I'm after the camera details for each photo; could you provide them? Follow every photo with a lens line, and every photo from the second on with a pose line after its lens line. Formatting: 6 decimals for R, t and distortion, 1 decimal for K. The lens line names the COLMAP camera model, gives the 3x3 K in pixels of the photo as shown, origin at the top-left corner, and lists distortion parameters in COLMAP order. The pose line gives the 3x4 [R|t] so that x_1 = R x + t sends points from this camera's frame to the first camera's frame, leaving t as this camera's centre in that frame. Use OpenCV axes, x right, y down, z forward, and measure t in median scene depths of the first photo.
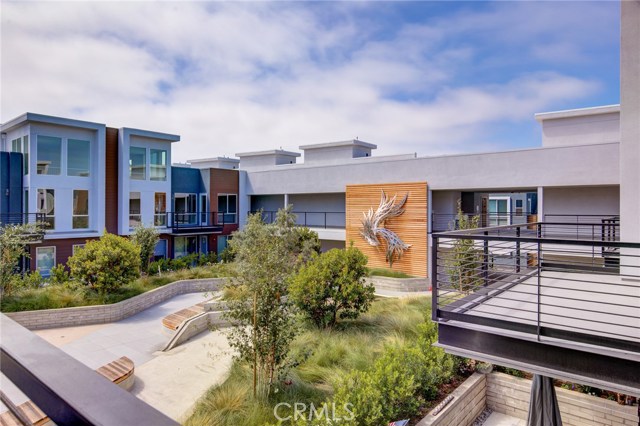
lens RADIAL K [[421.2, 0, 319.2], [0, 421.2, 212.9], [0, 0, 1]] dist [-0.010237, 0.000826]
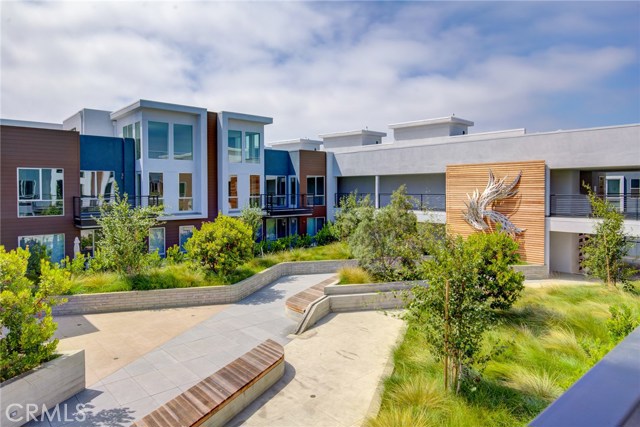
lens RADIAL K [[421.2, 0, 310.4], [0, 421.2, 210.4], [0, 0, 1]] dist [-0.010237, 0.000826]
pose [[0.988501, 0.001982, -0.151203, -0.104827], [0.003521, 0.999341, 0.036117, 0.000198], [0.151175, -0.036234, 0.987843, 0.018665]]
